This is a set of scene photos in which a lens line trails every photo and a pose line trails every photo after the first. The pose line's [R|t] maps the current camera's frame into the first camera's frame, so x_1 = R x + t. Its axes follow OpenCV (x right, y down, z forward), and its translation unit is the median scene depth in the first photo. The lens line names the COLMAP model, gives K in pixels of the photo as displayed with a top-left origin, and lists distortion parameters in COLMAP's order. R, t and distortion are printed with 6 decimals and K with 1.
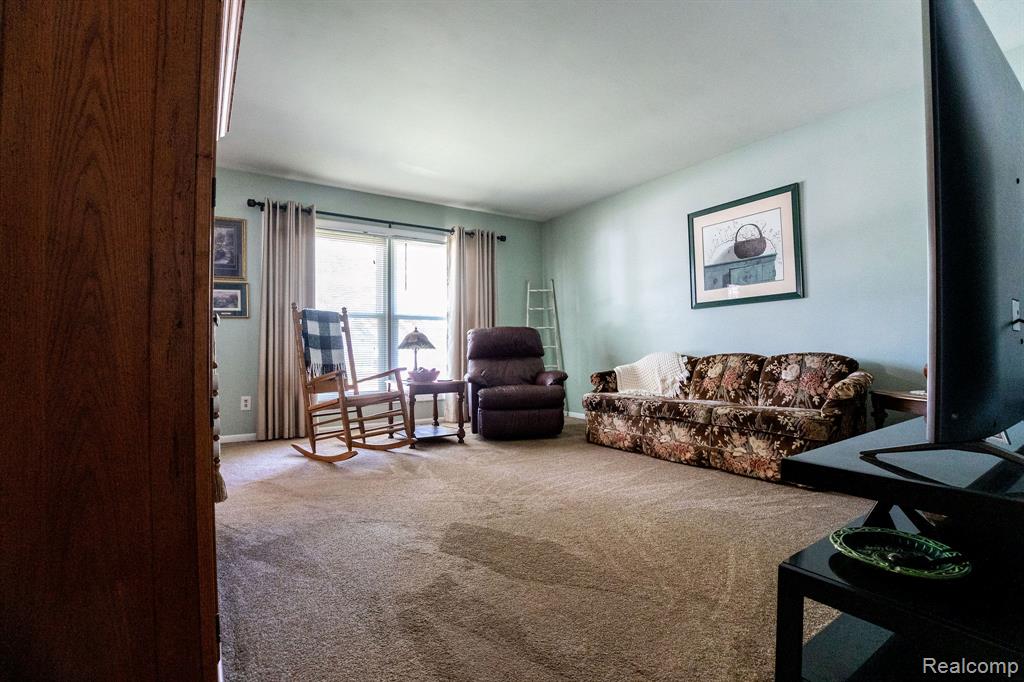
lens RADIAL K [[482.8, 0, 510.6], [0, 482.8, 345.5], [0, 0, 1]] dist [-0.068439, 0.014730]
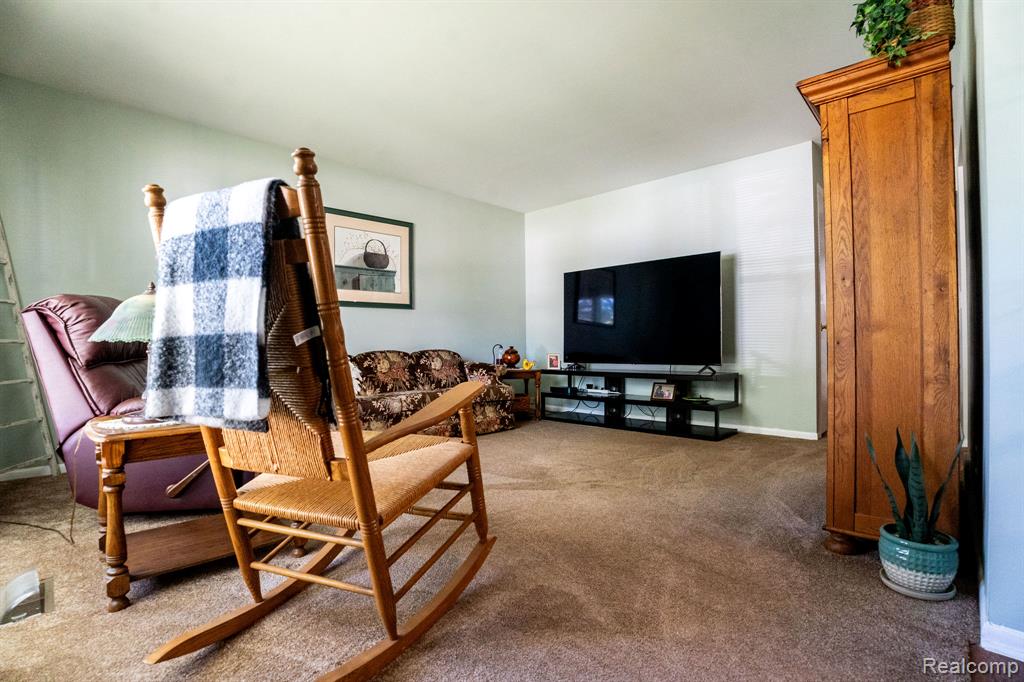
lens RADIAL K [[482.8, 0, 510.6], [0, 482.8, 345.5], [0, 0, 1]] dist [-0.068439, 0.014730]
pose [[-0.209524, 0.007362, 0.977776, -0.762282], [-0.002586, 0.999964, -0.008083, 0.013472], [-0.977800, -0.004222, -0.209497, 0.978465]]
